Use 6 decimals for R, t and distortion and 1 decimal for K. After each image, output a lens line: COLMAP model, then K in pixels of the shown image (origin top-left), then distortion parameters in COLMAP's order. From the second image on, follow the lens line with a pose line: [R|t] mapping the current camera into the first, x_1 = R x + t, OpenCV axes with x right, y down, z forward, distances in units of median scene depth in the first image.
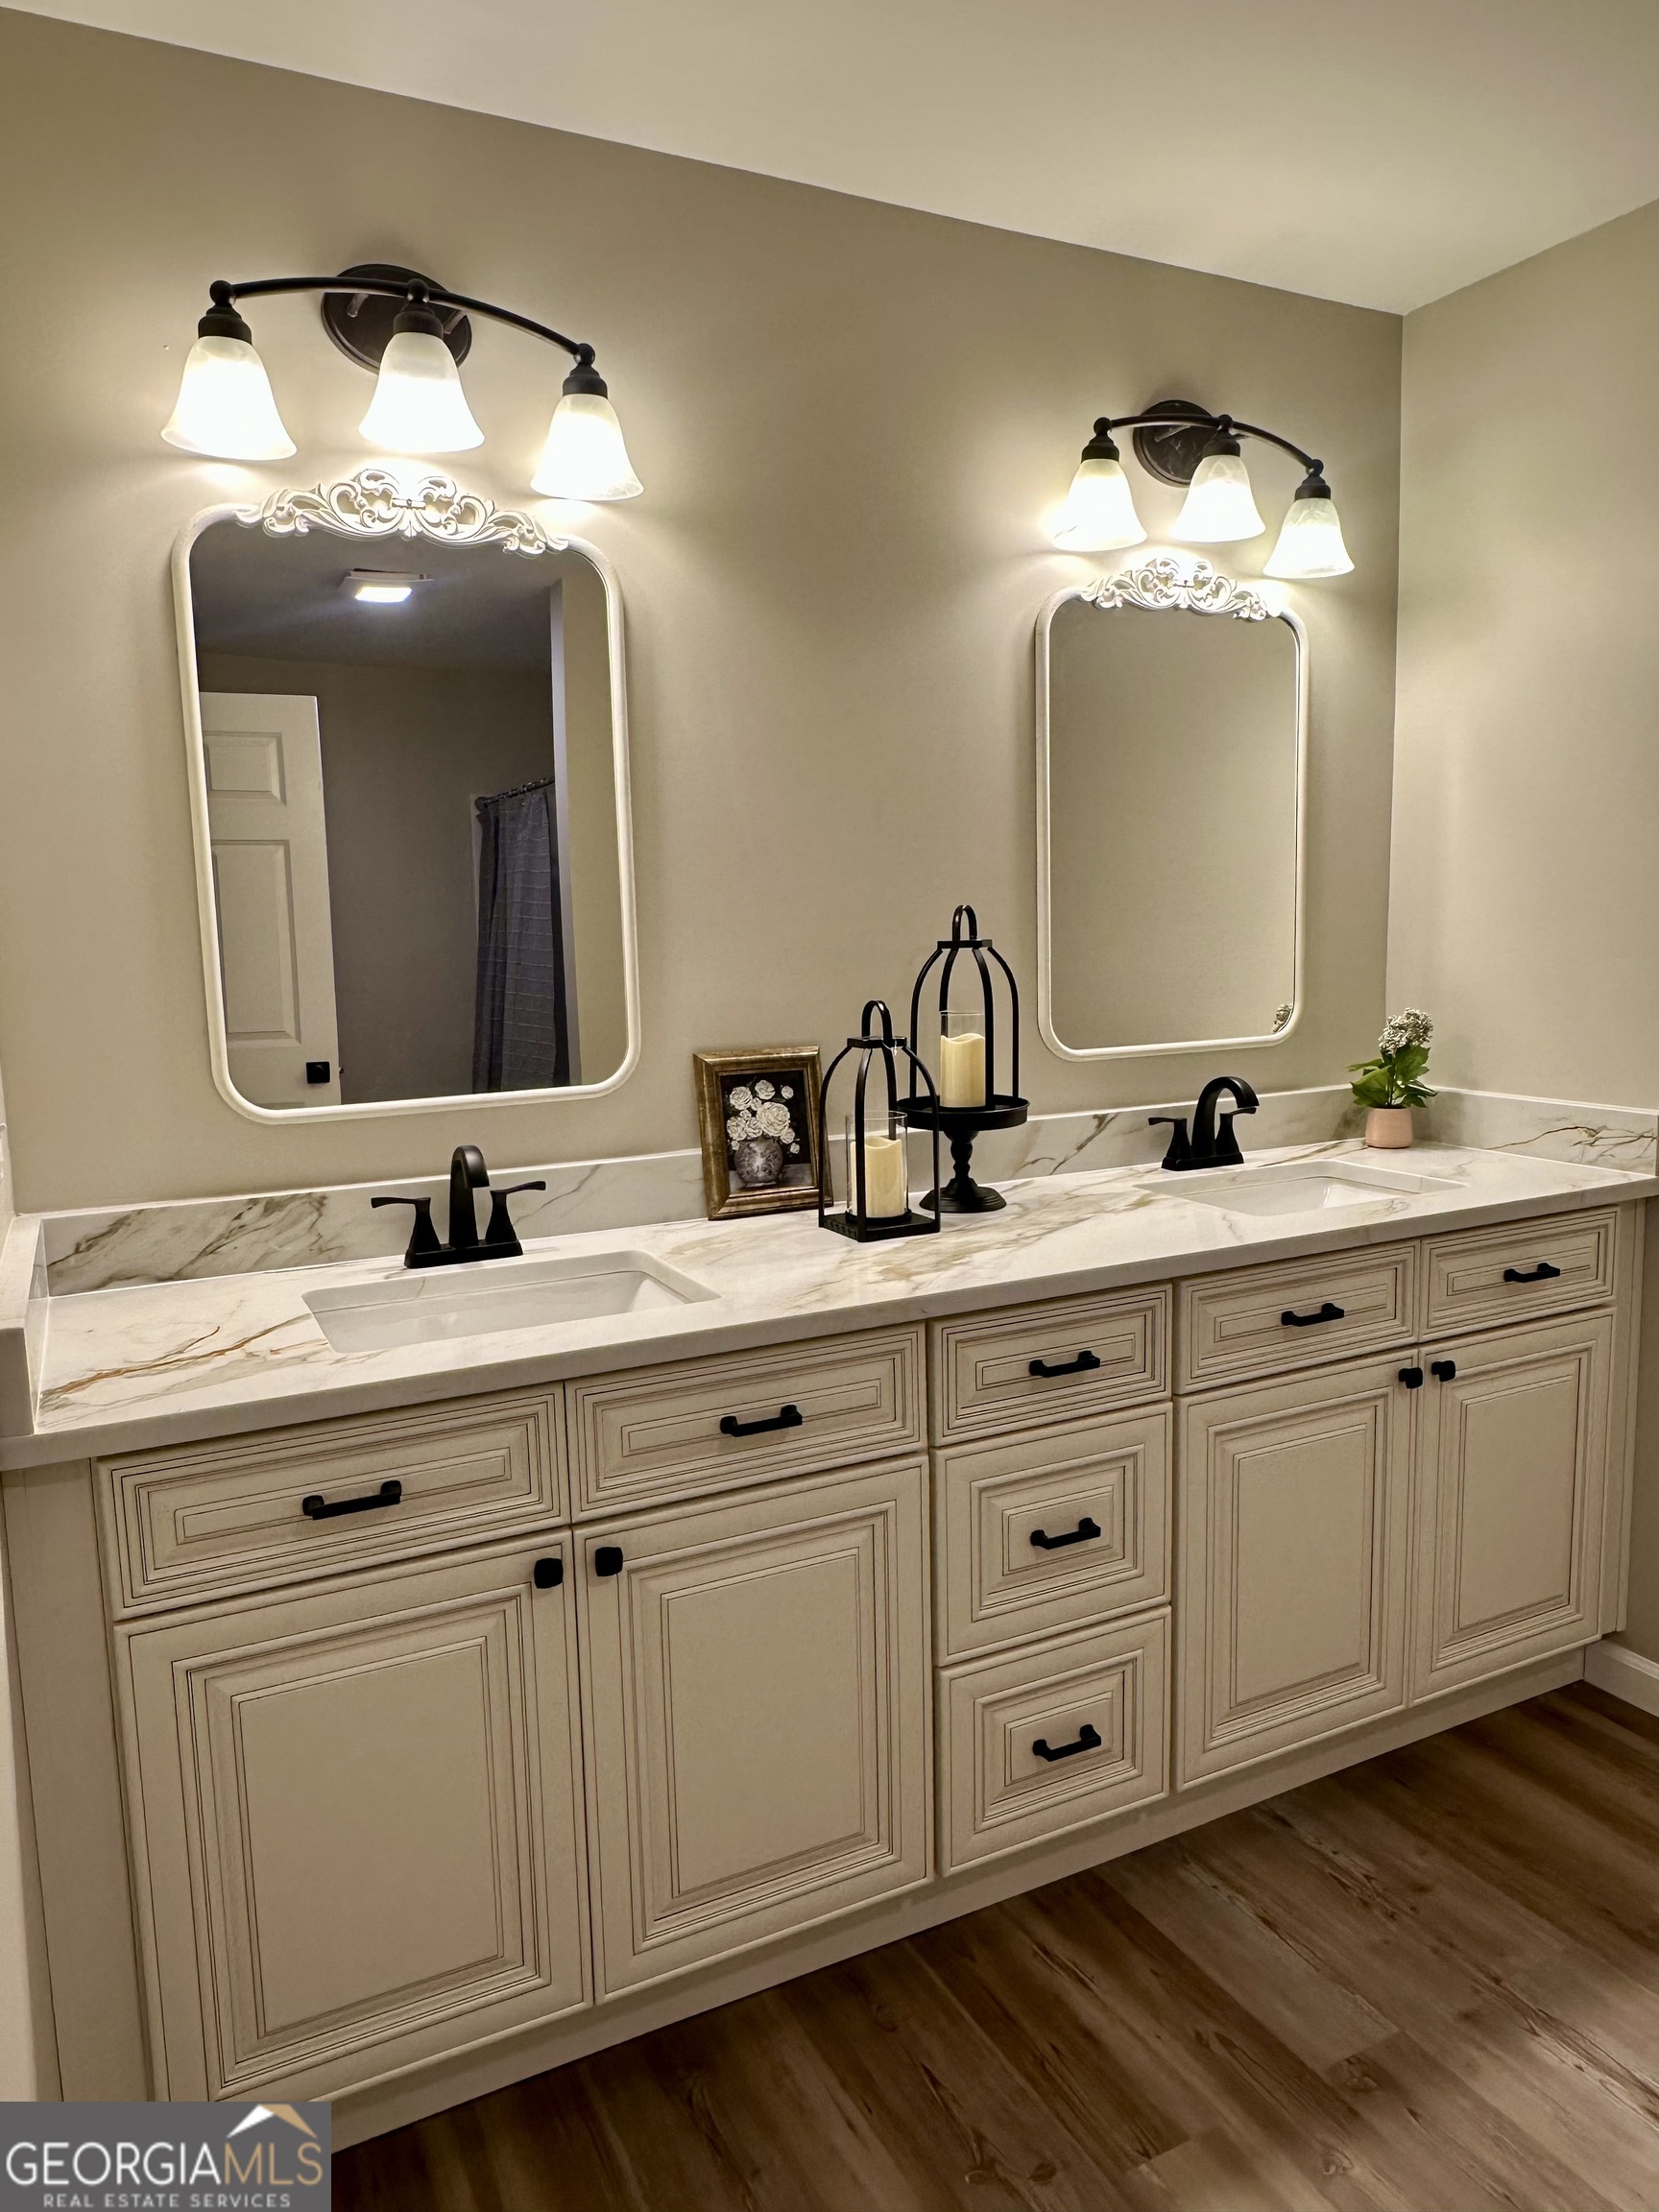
lens RADIAL K [[1469.1, 0, 829.5], [0, 1469.1, 1106.0], [0, 0, 1]] dist [0.003495, -0.000628]
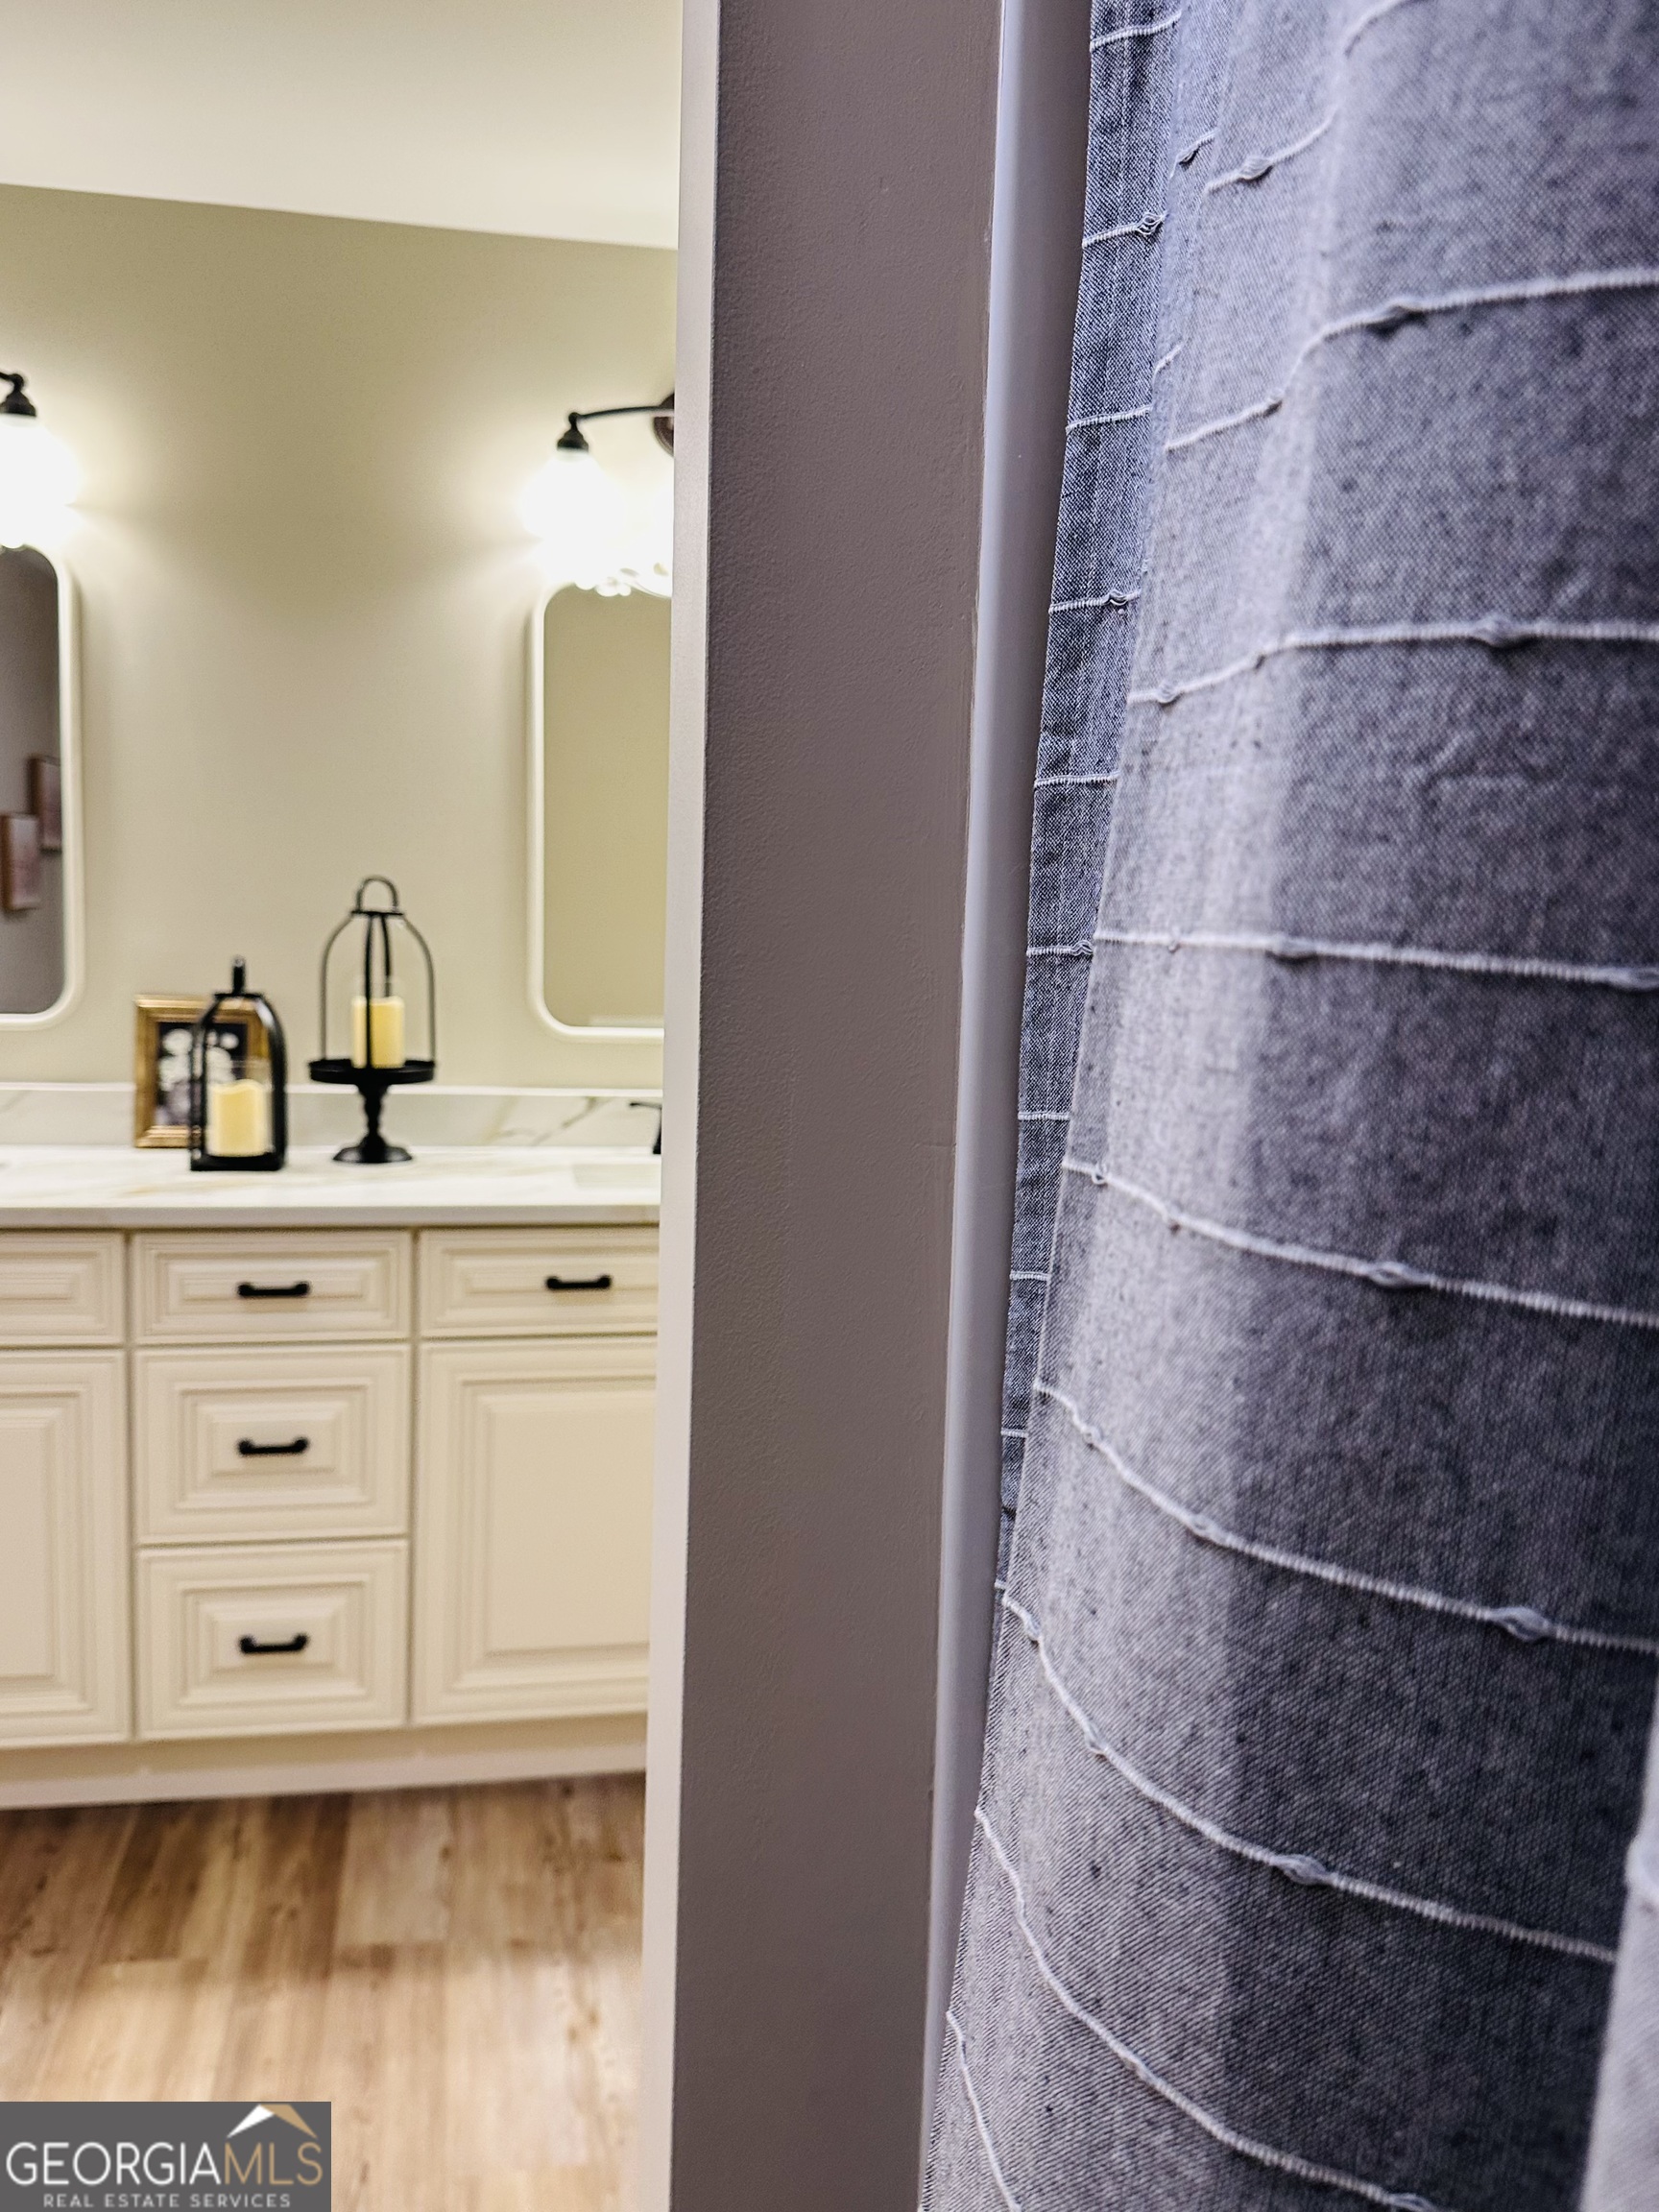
lens RADIAL K [[1825.5, 0, 829.7], [0, 1825.5, 1112.6], [0, 0, 1]] dist [0.066256, -0.130941]
pose [[0.962191, 0.082334, -0.259634, 0.872340], [-0.086866, 0.996202, -0.006010, 0.014729], [0.258153, 0.028336, 0.965688, -0.214366]]
